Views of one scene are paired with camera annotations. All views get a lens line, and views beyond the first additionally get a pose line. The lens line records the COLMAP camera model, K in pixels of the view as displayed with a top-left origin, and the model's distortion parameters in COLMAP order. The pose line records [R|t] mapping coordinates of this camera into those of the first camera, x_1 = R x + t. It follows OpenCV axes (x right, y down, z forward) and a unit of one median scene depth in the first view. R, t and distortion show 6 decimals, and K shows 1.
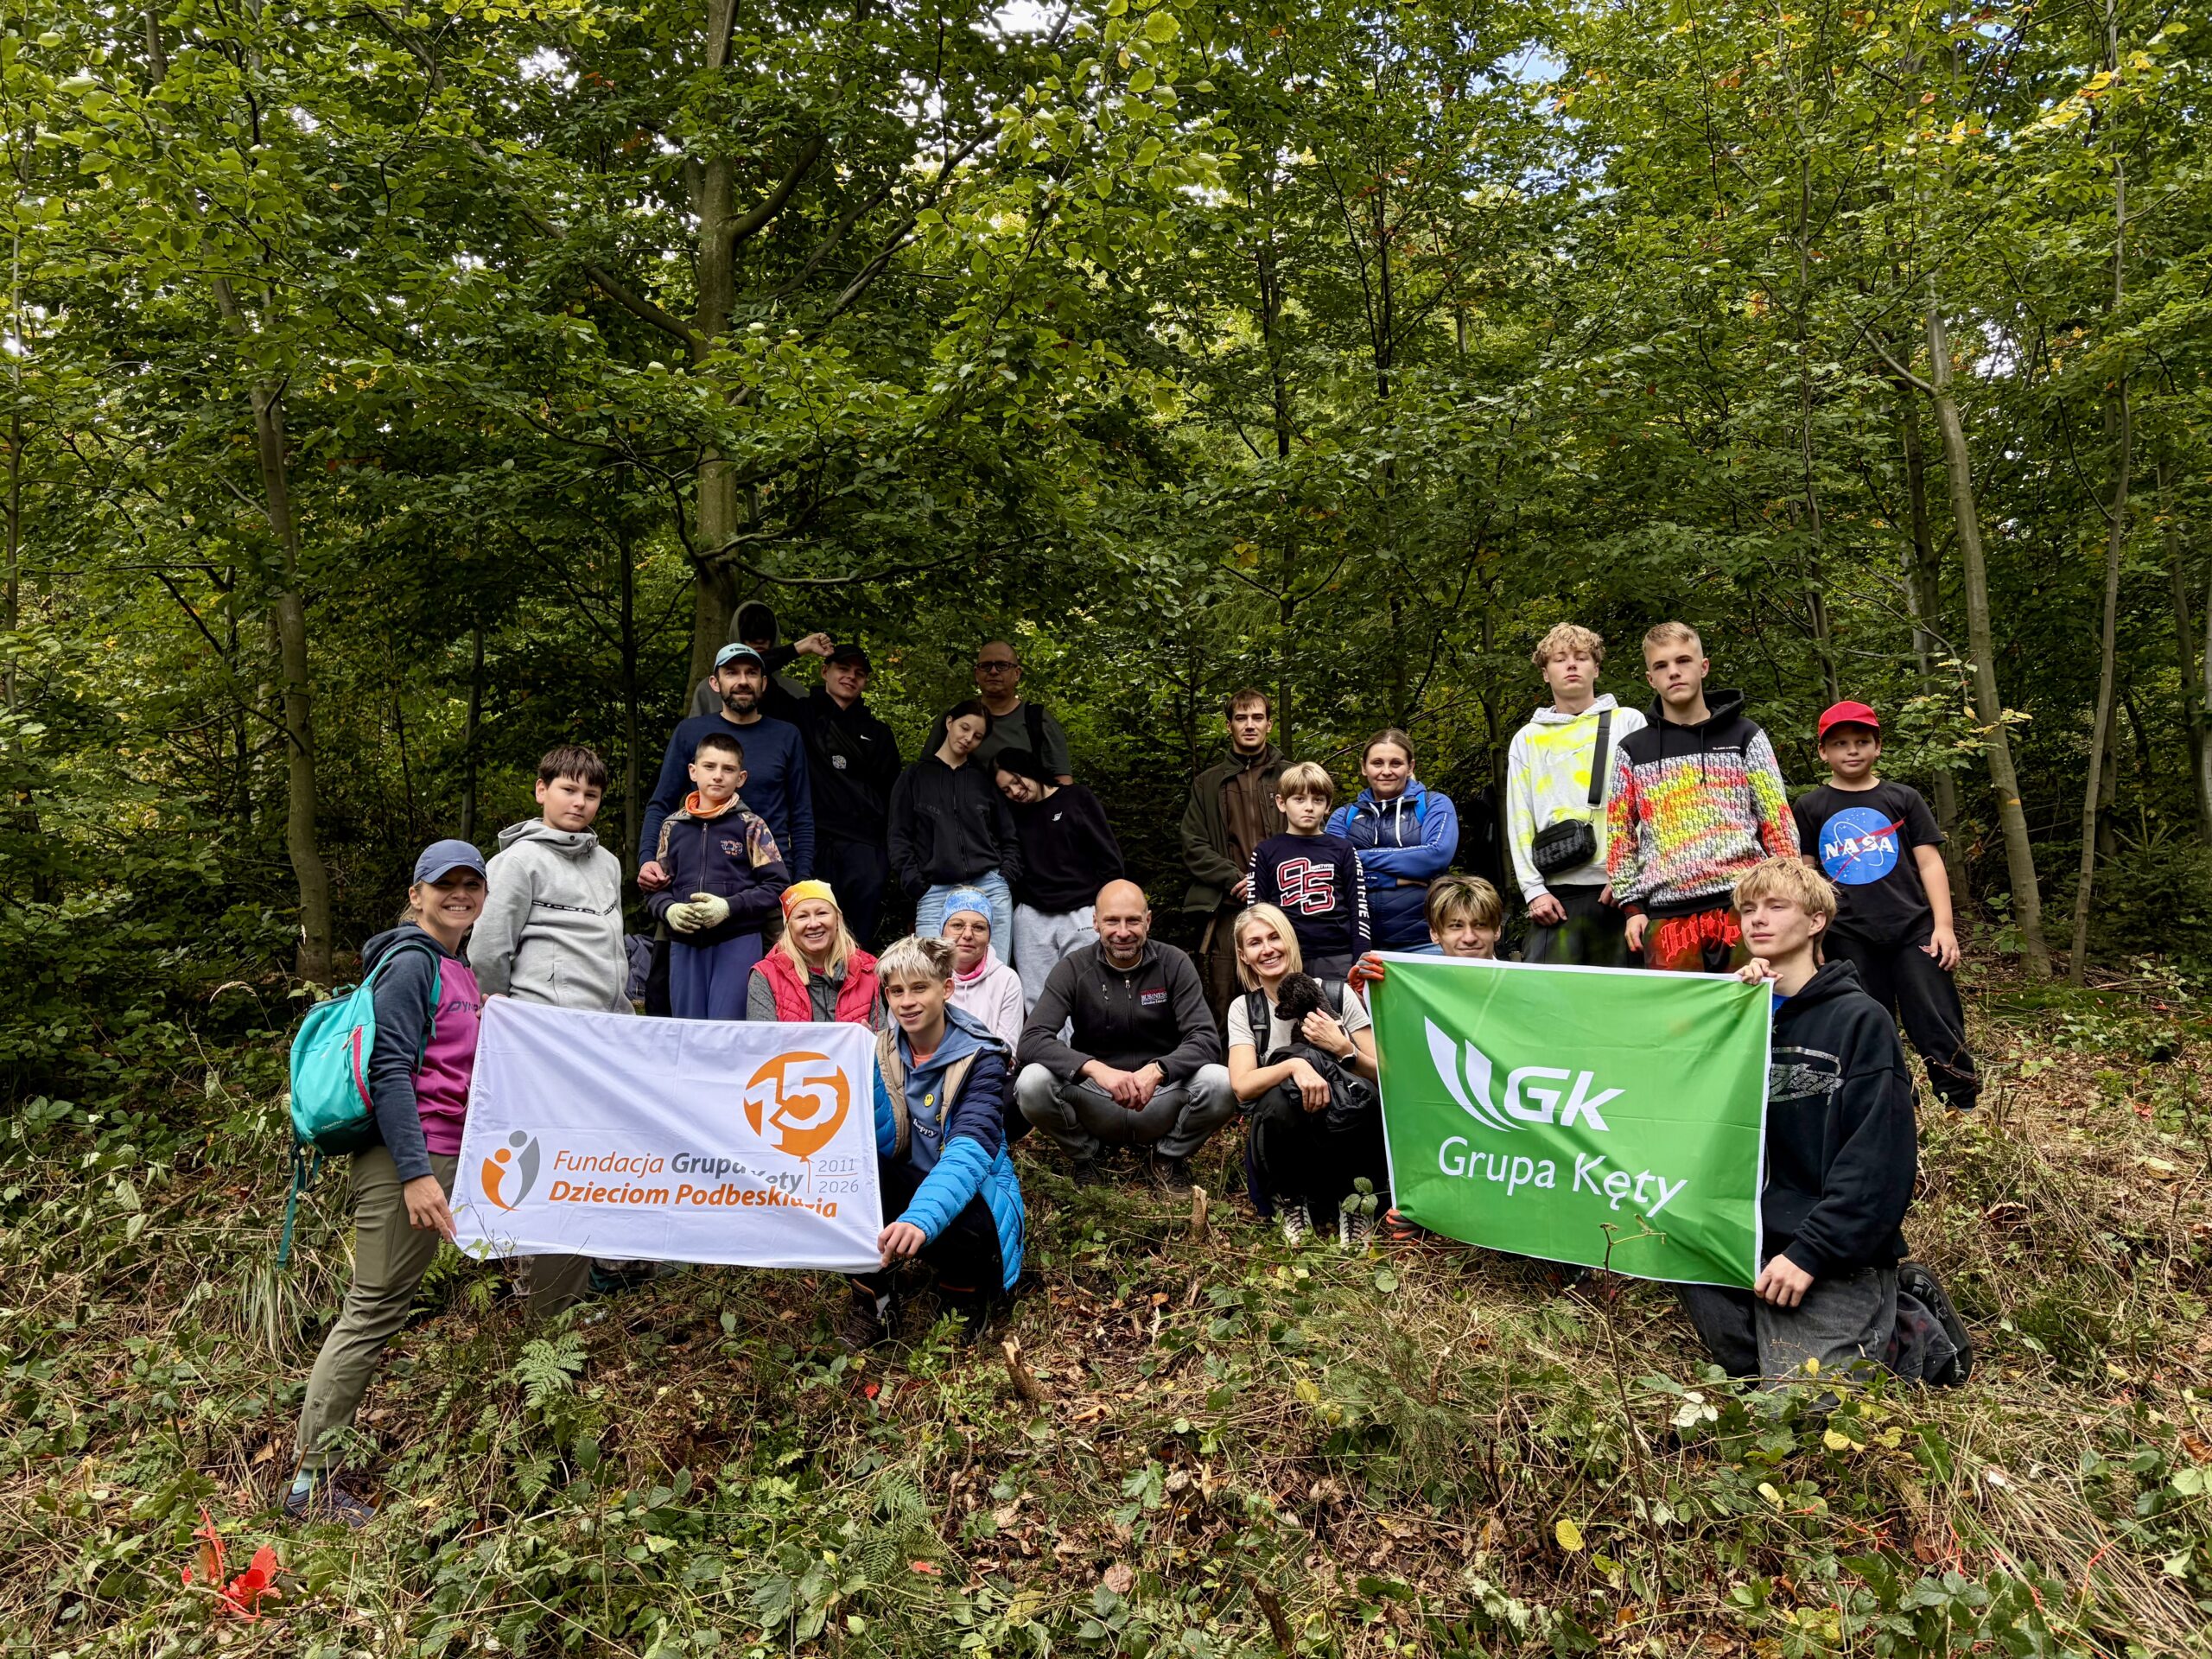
lens RADIAL K [[1695.7, 0, 1110.3], [0, 1695.7, 891.4], [0, 0, 1]] dist [0.075885, -0.125534]
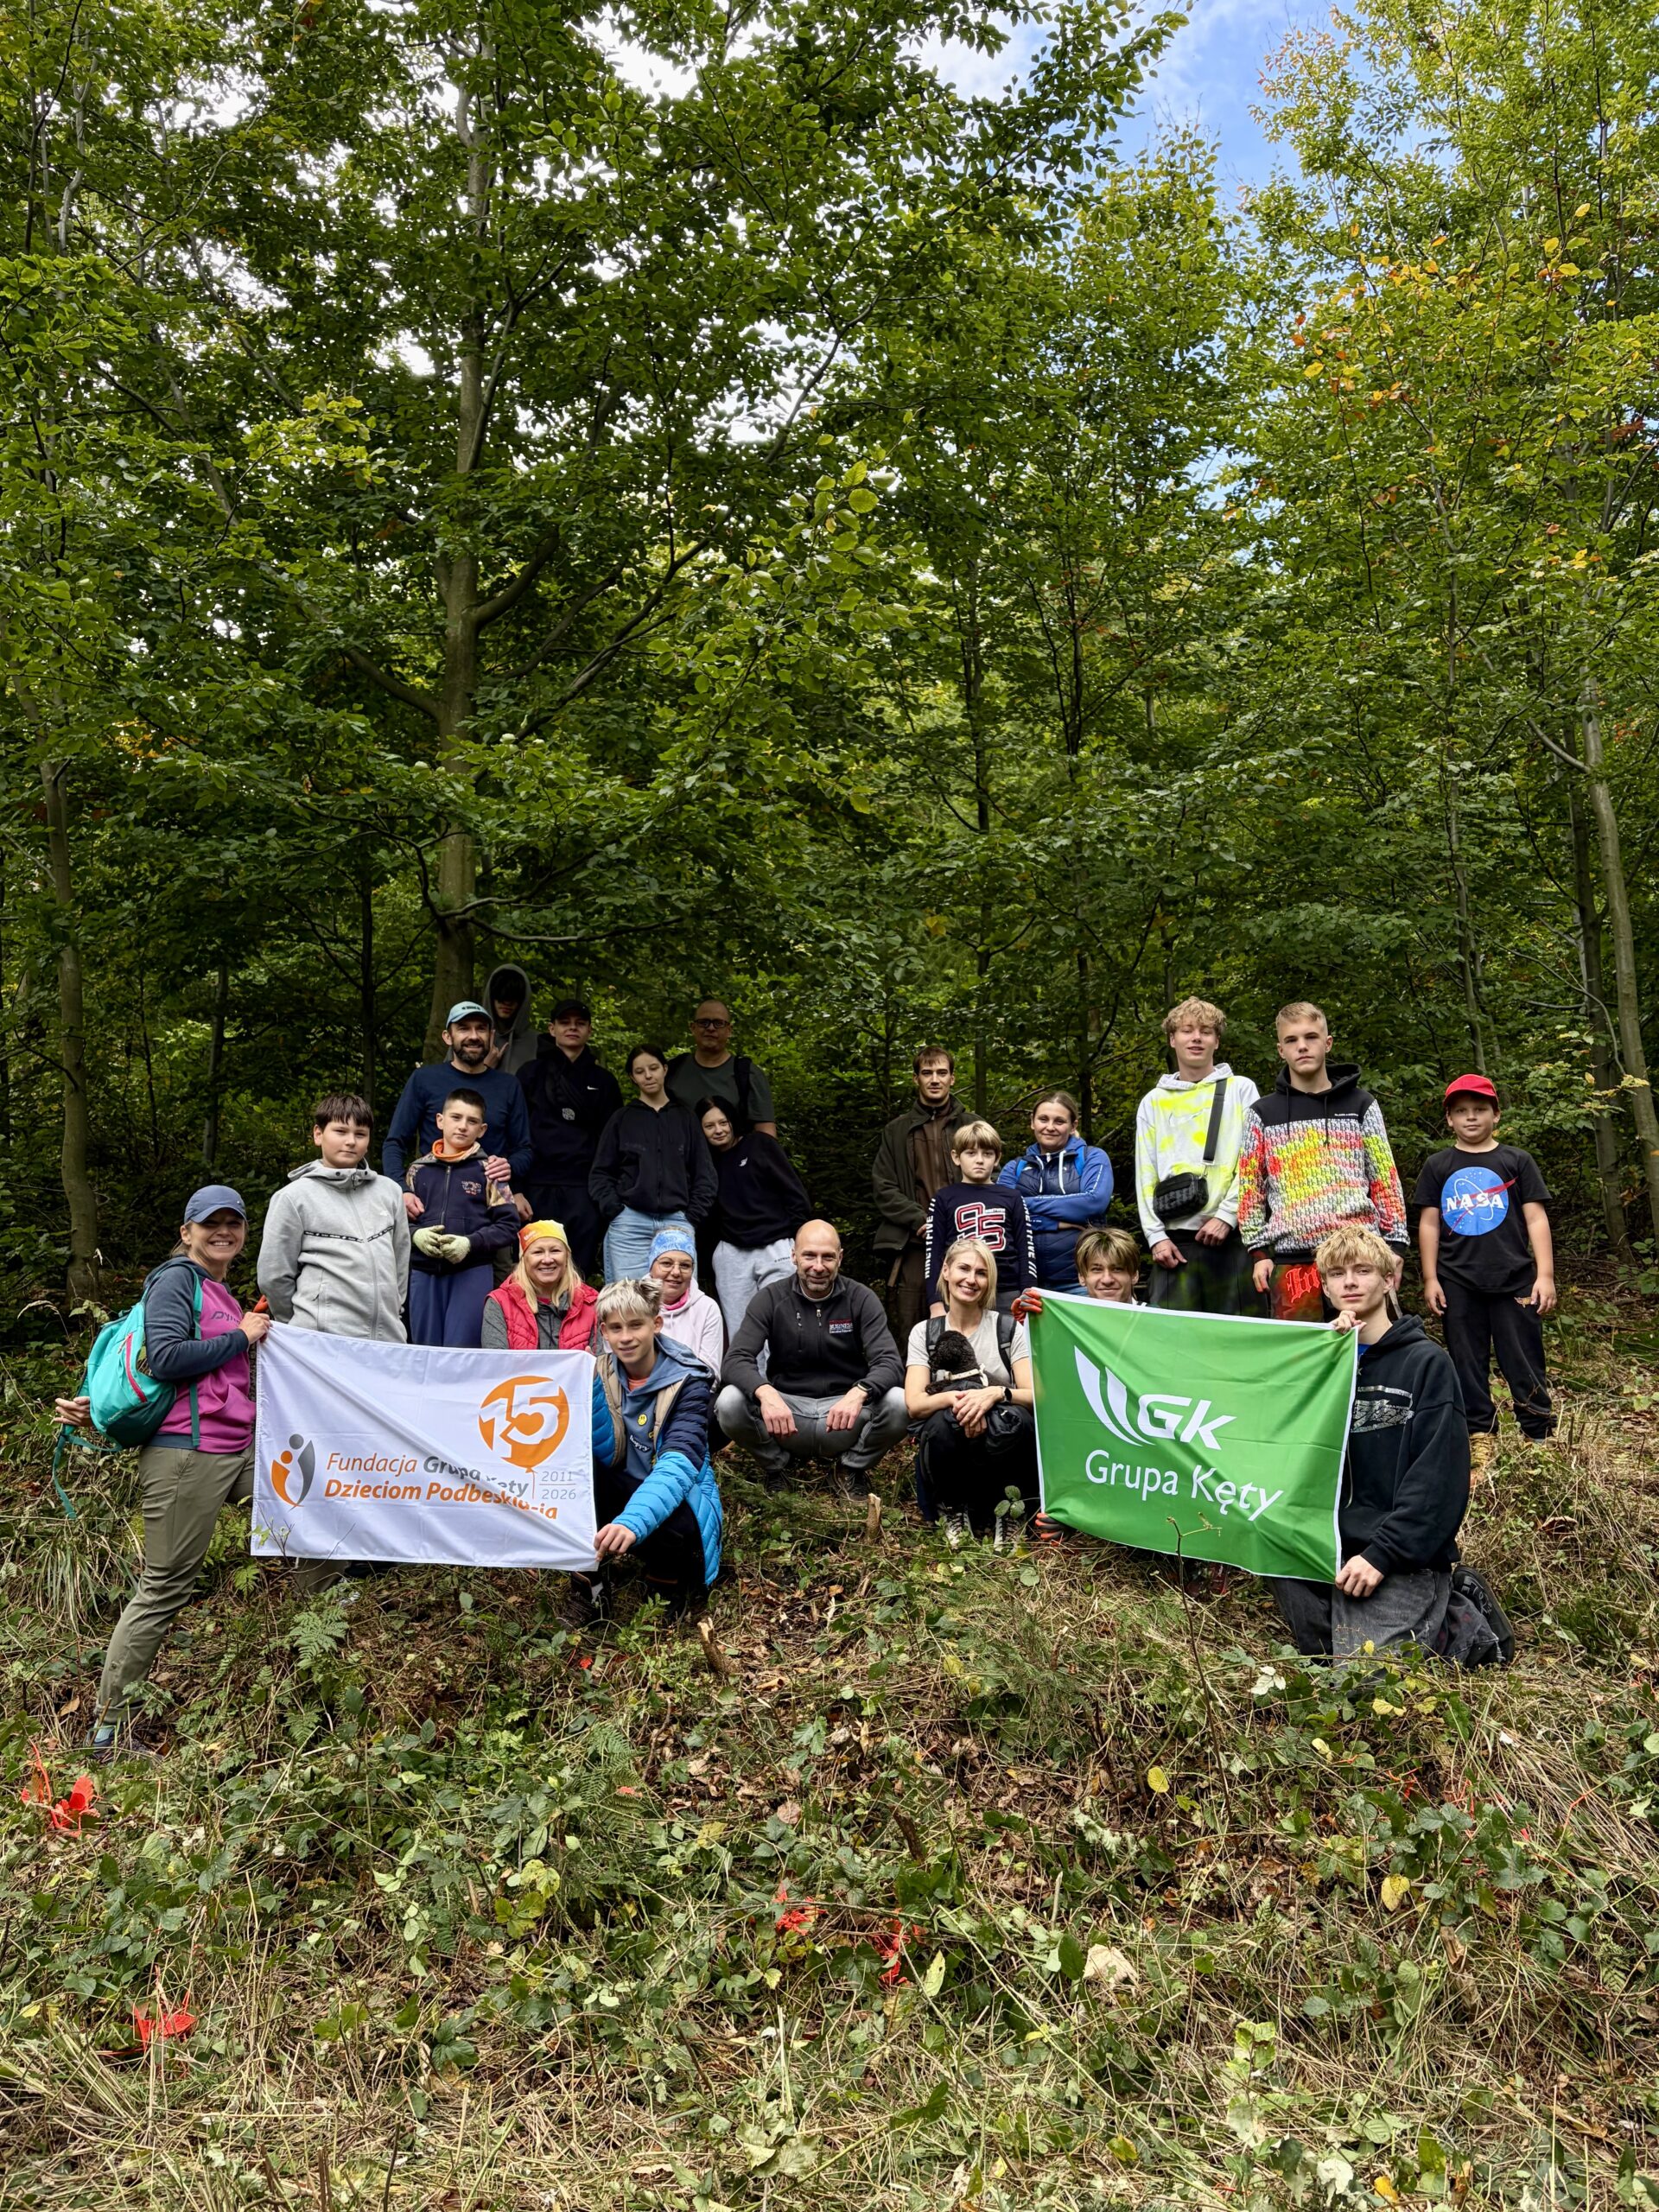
lens RADIAL K [[1695.7, 0, 829.5], [0, 1695.7, 1106.0], [0, 0, 1]] dist [0.075885, -0.125534]
pose [[0.999866, 0.016239, 0.002234, 0.018845], [-0.016067, 0.997904, -0.062688, -0.018431], [-0.003247, 0.062643, 0.998031, -0.198260]]
